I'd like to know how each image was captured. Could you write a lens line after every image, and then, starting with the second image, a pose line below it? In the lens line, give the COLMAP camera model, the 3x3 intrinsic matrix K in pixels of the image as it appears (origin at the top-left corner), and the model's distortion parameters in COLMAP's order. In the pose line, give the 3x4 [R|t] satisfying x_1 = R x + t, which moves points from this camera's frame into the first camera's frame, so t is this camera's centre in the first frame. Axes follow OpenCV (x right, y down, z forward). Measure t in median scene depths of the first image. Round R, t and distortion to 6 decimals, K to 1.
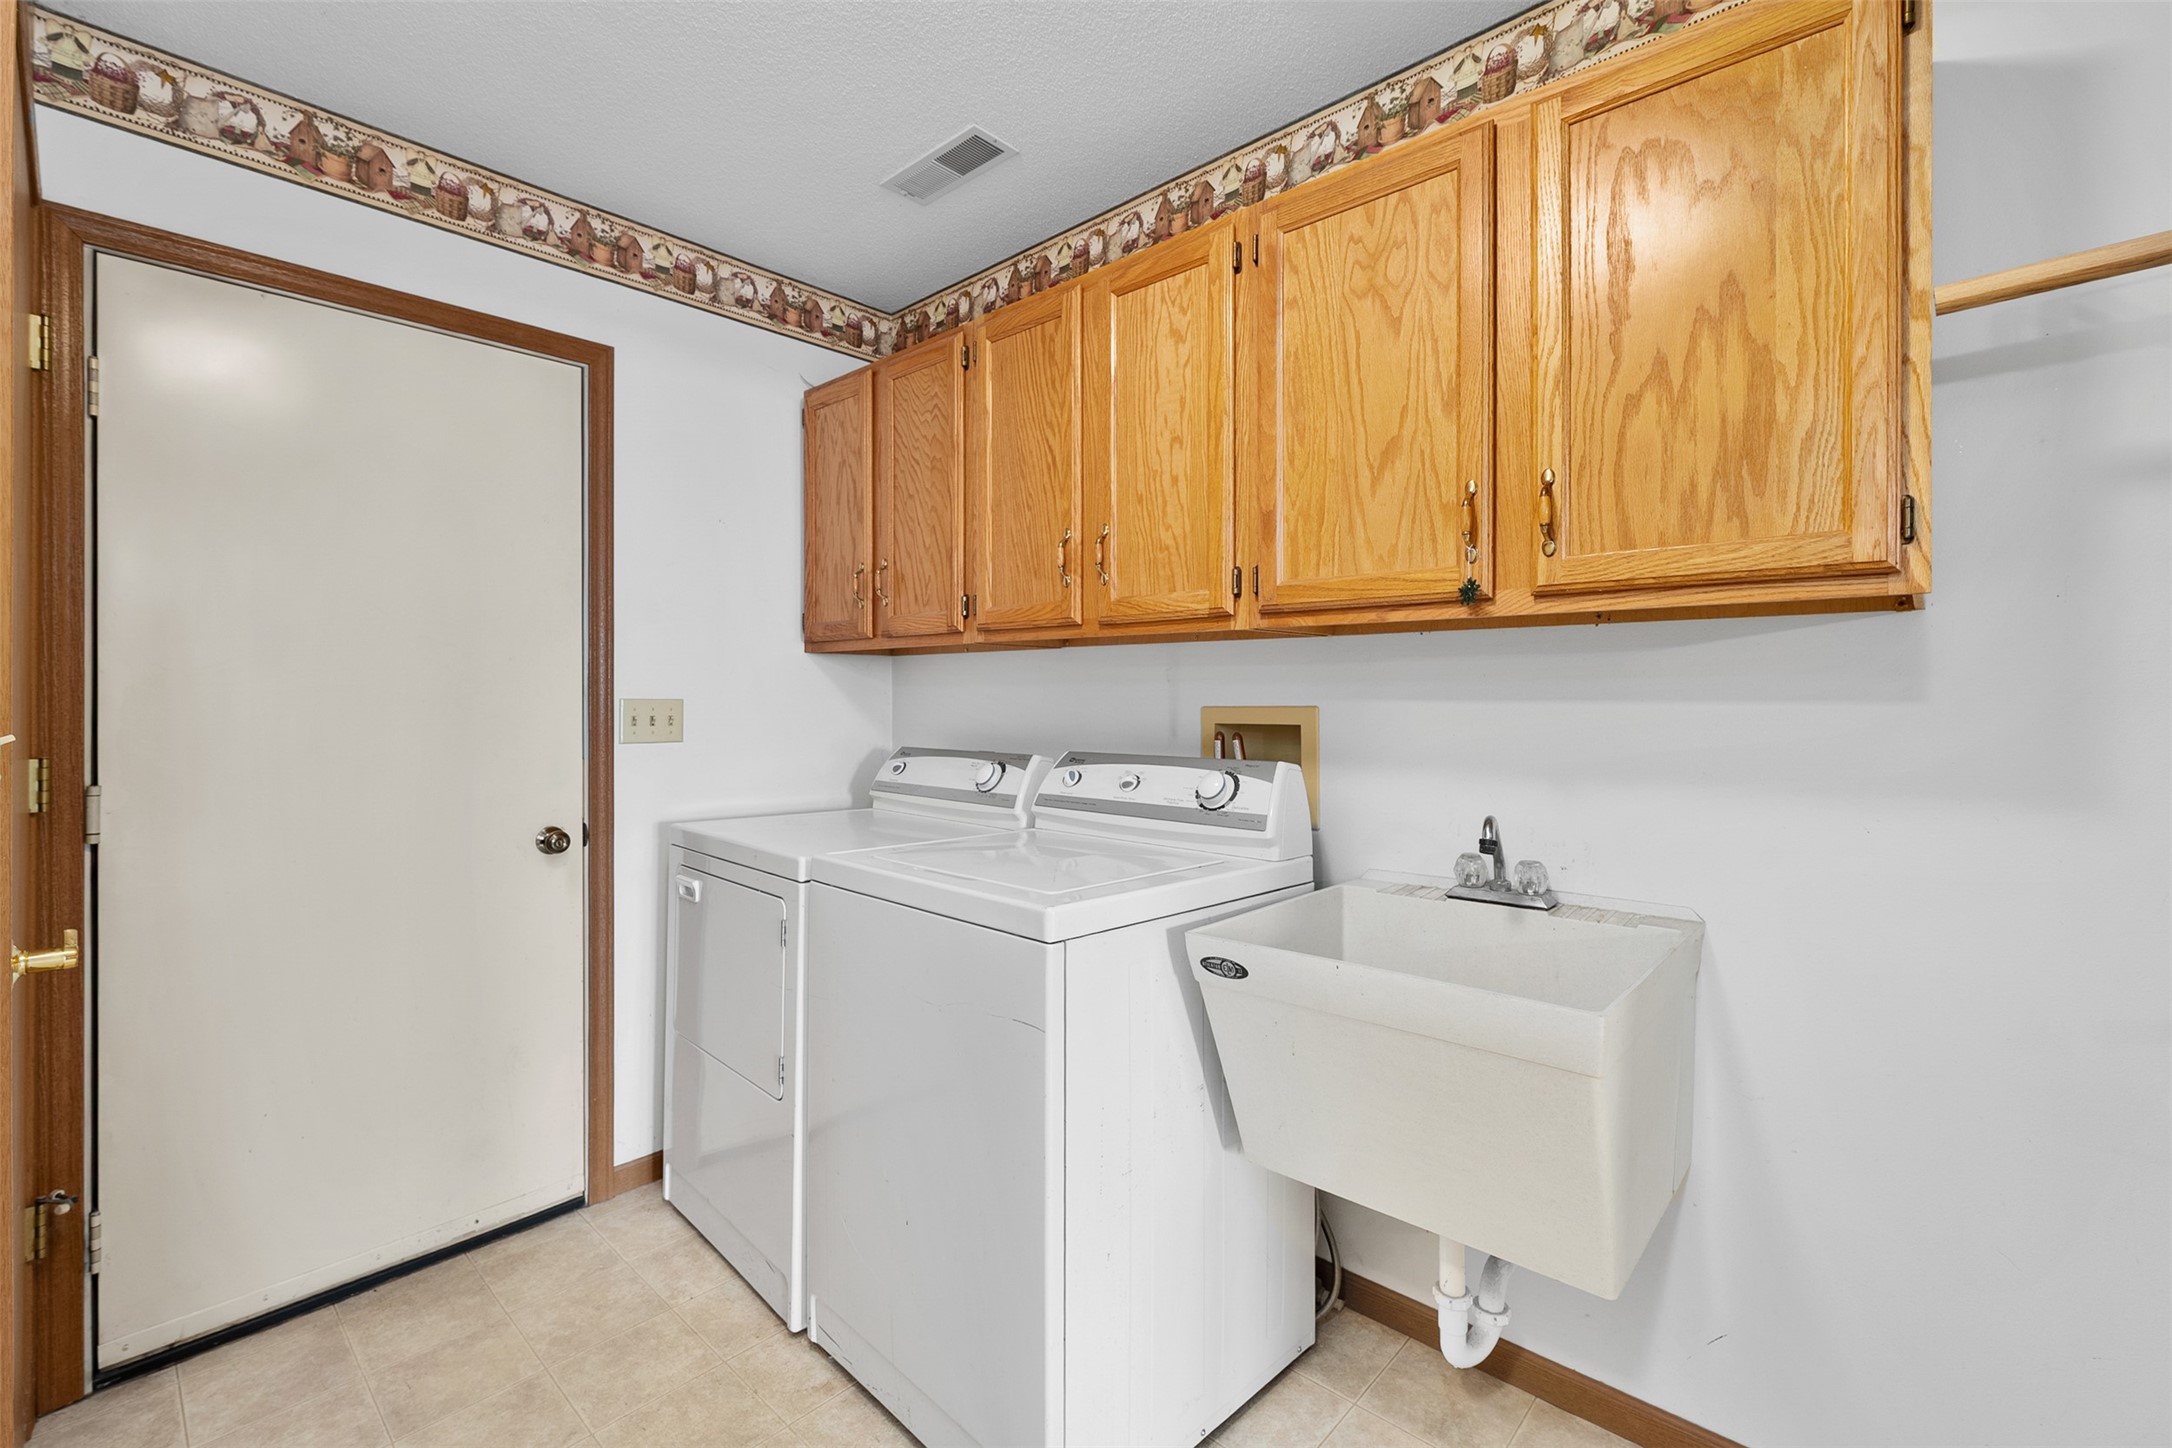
lens RADIAL K [[905.7, 0, 1049.2], [0, 905.7, 689.2], [0, 0, 1]] dist [-0.003208, -0.000195]
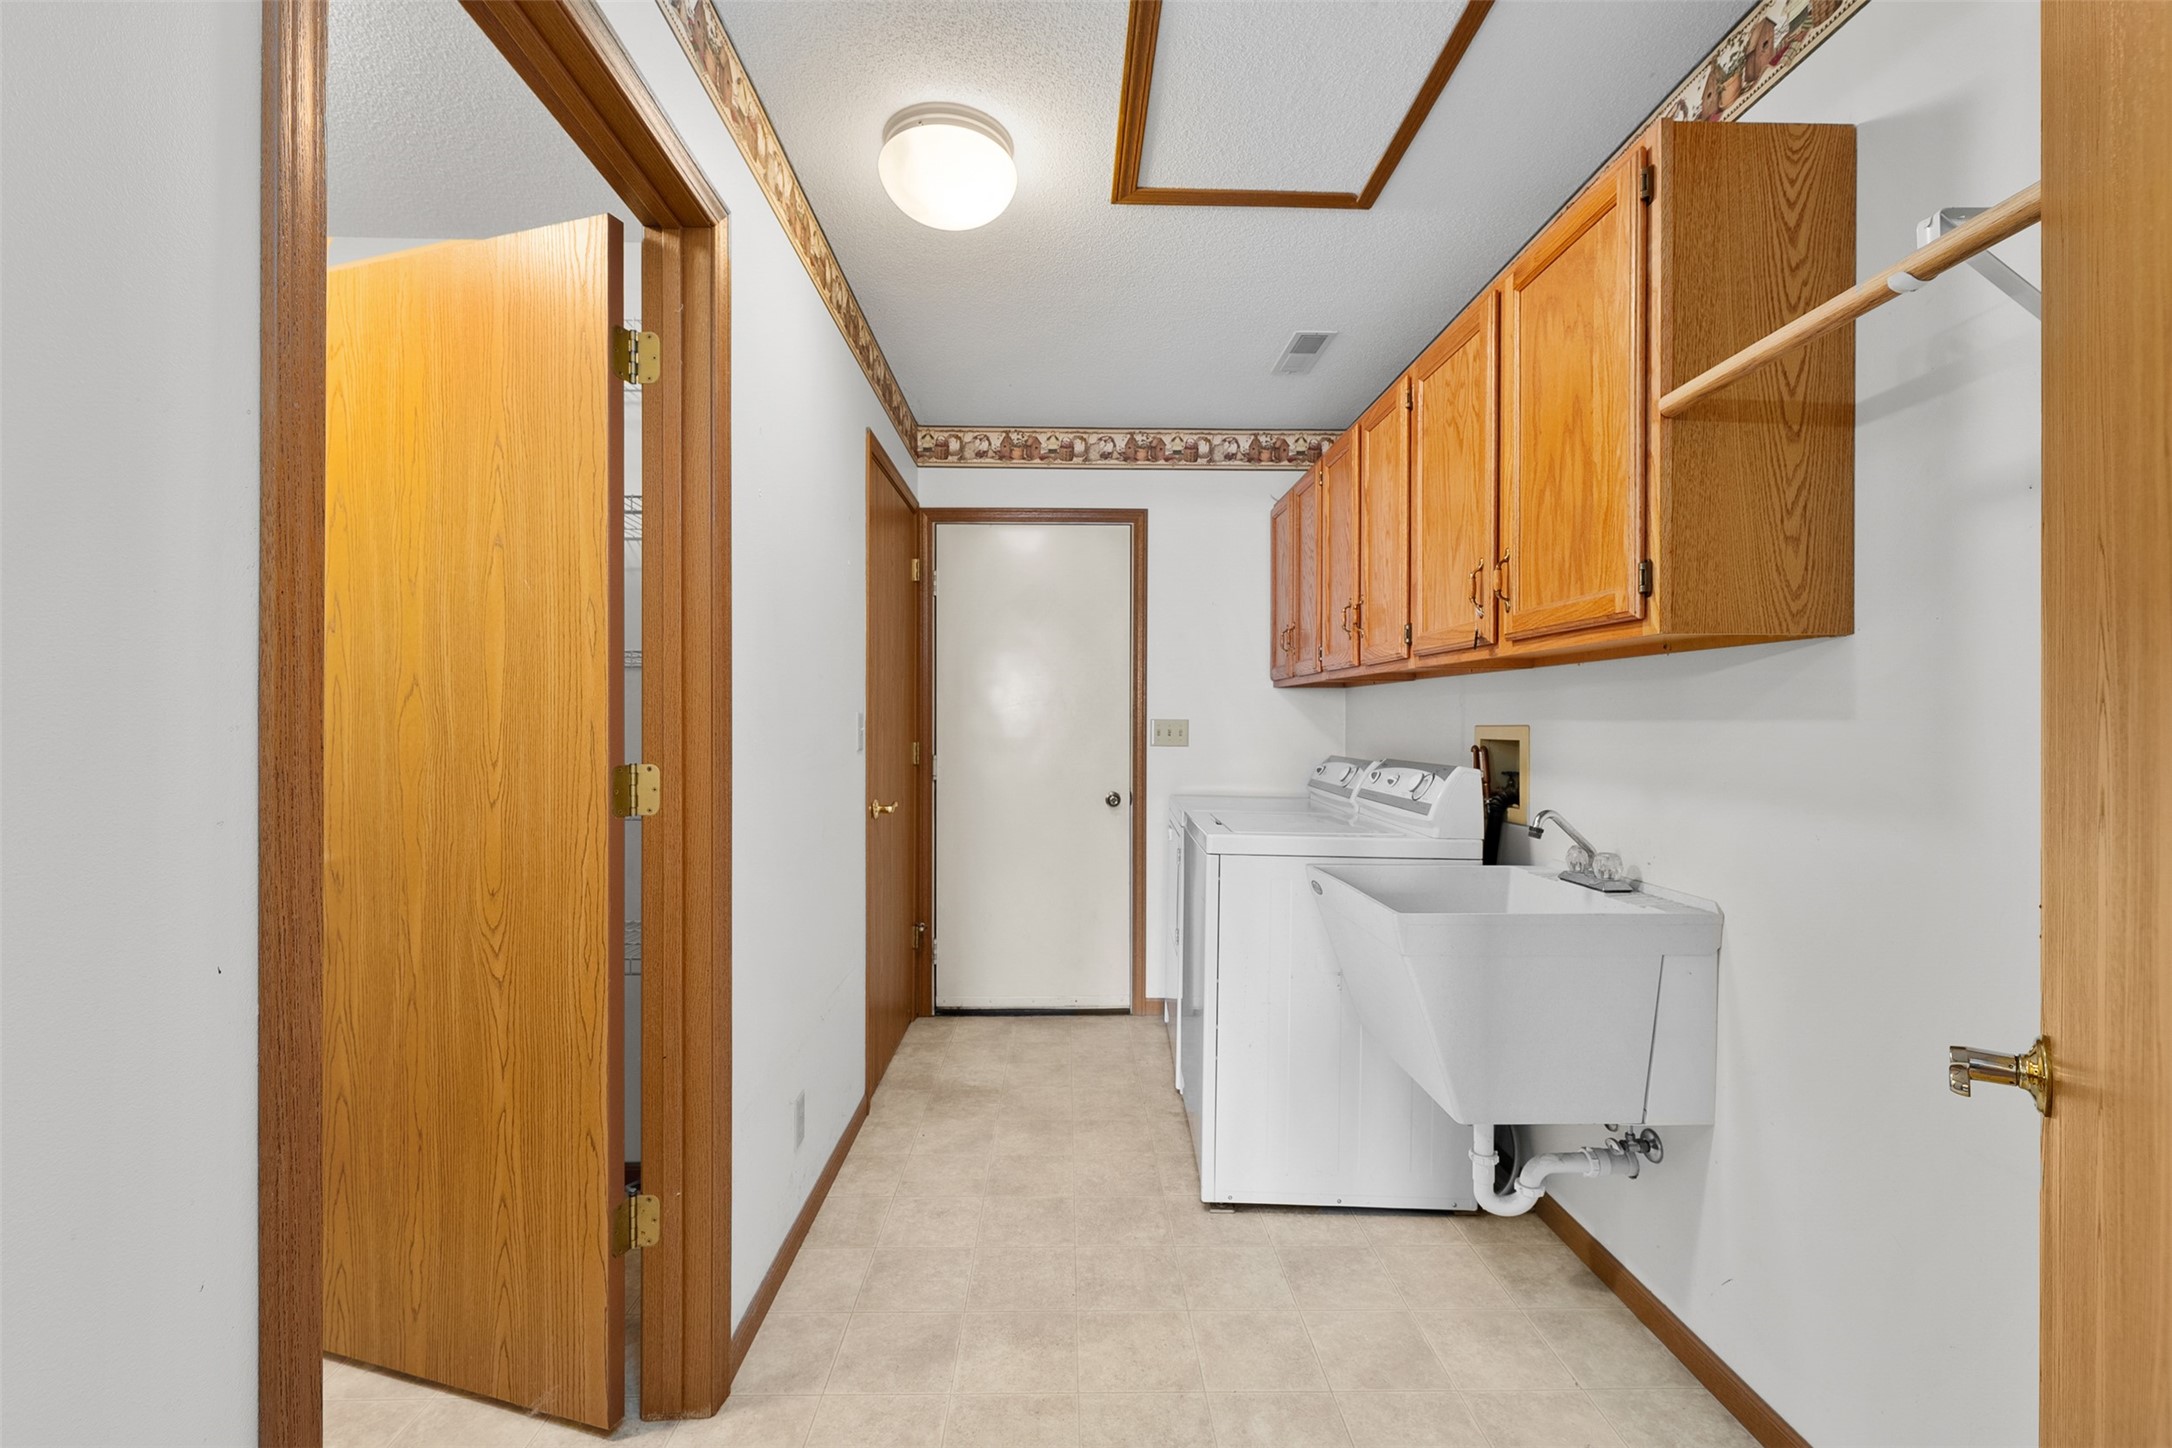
lens RADIAL K [[905.7, 0, 1073.0], [0, 905.7, 721.1], [0, 0, 1]] dist [-0.003208, -0.000195]
pose [[0.682379, 0.004957, -0.730981, 0.679820], [-0.002619, 0.999987, 0.004336, 0.007839], [0.730993, -0.001044, 0.682384, -0.253527]]
